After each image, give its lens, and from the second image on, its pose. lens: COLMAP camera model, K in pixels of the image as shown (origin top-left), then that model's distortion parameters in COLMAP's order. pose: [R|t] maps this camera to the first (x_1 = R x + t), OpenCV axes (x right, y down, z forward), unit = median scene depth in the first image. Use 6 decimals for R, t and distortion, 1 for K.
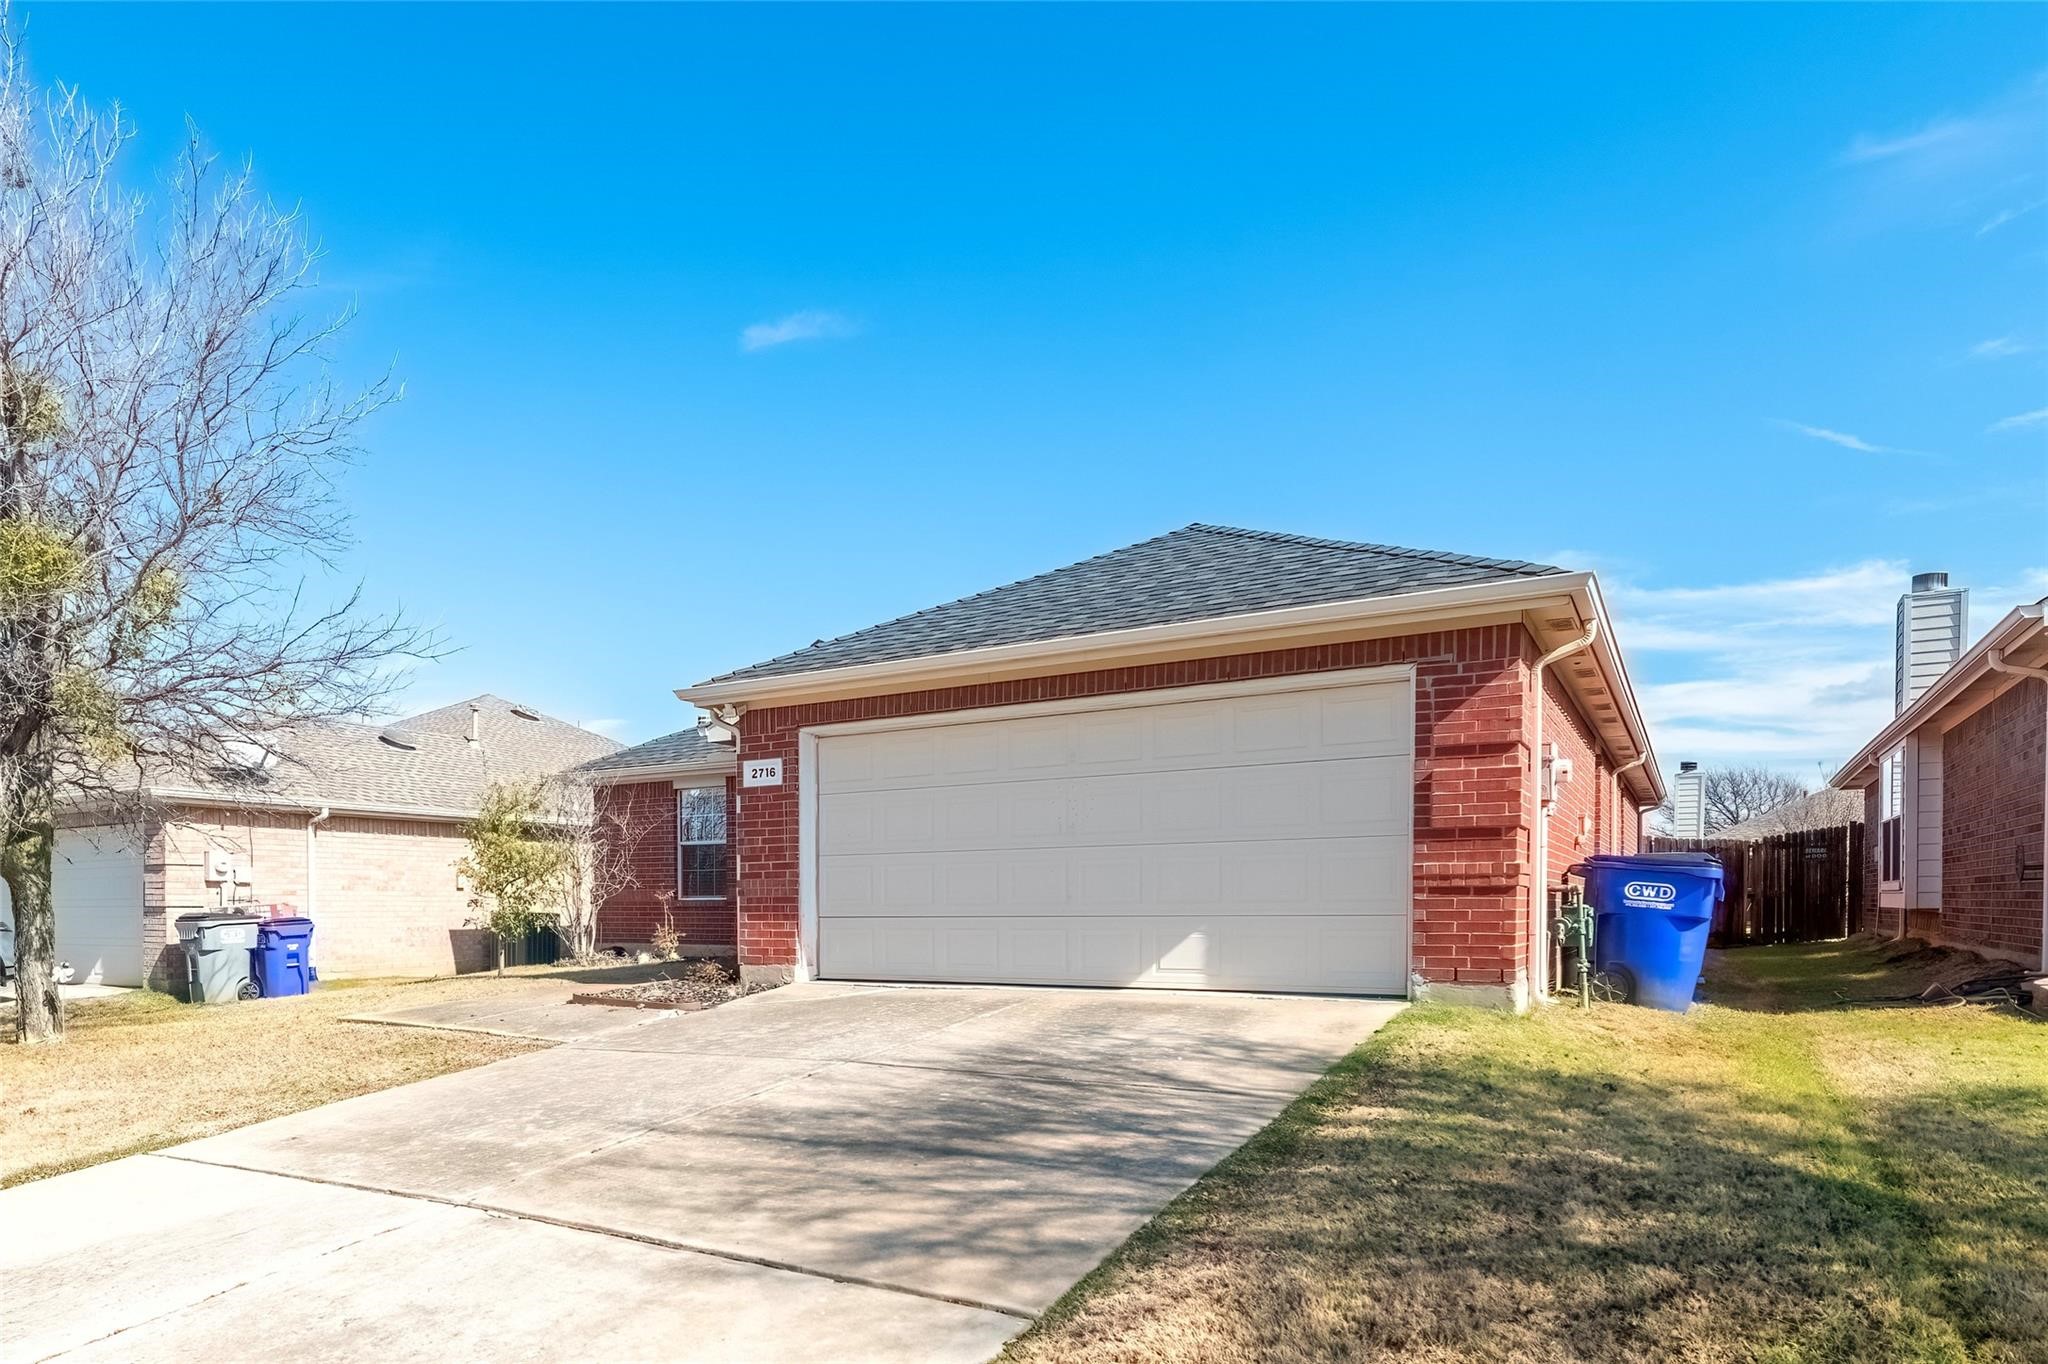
lens RADIAL K [[811.4, 0, 988.6], [0, 811.4, 711.5], [0, 0, 1]] dist [0.011972, -0.001922]
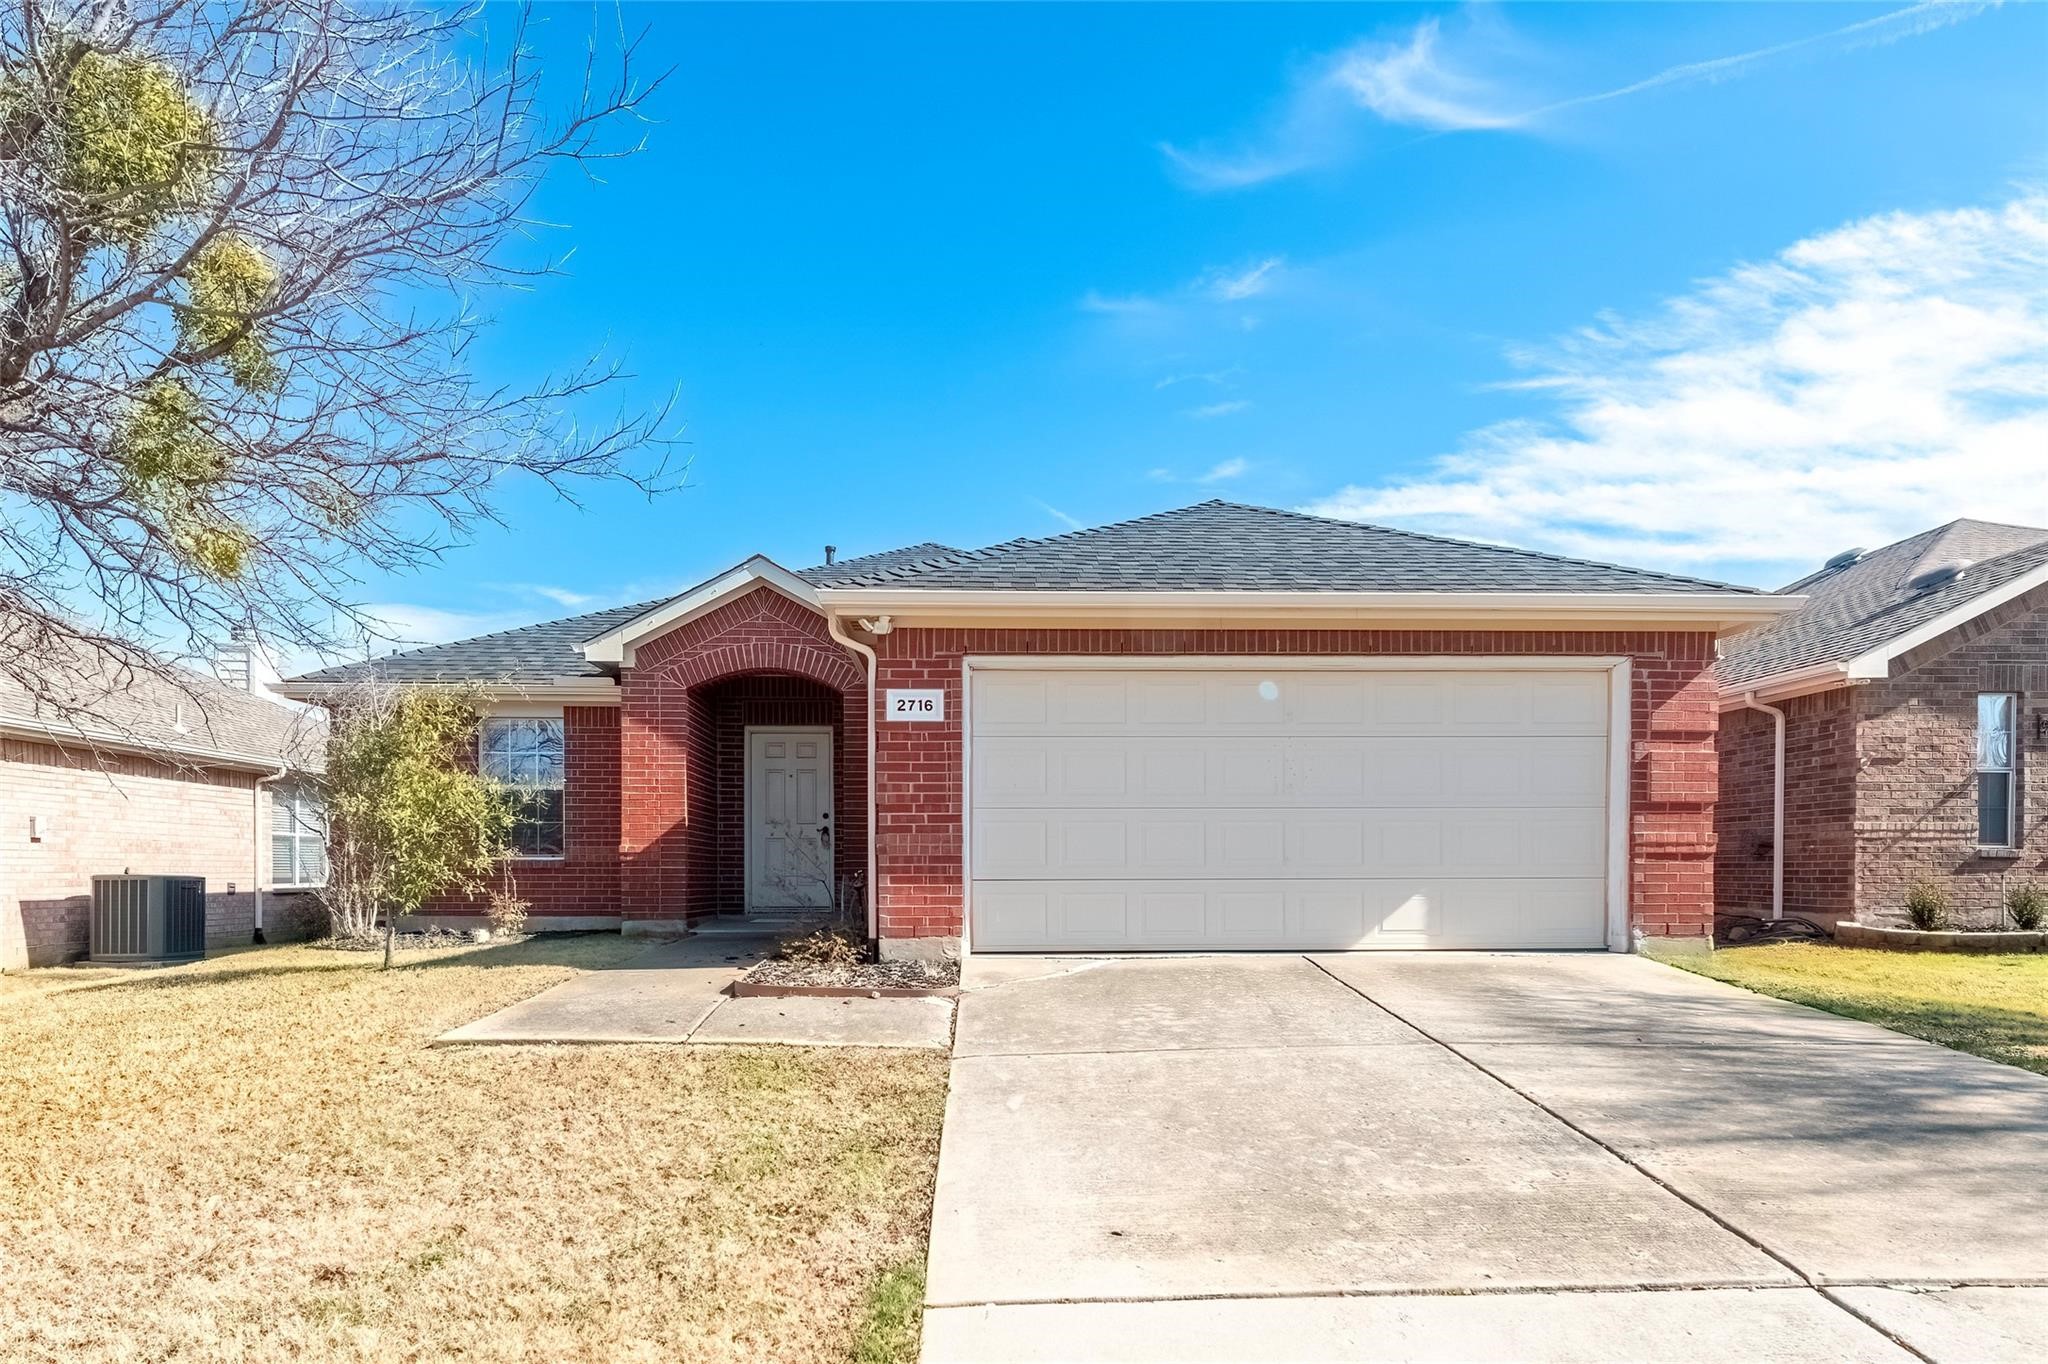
lens RADIAL K [[811.4, 0, 1025.0], [0, 811.4, 685.0], [0, 0, 1]] dist [0.011972, -0.001922]
pose [[0.916344, 0.092177, 0.389636, -0.525242], [-0.096319, 0.995310, -0.008940, 0.054568], [-0.388633, -0.029338, 0.920925, 0.210813]]
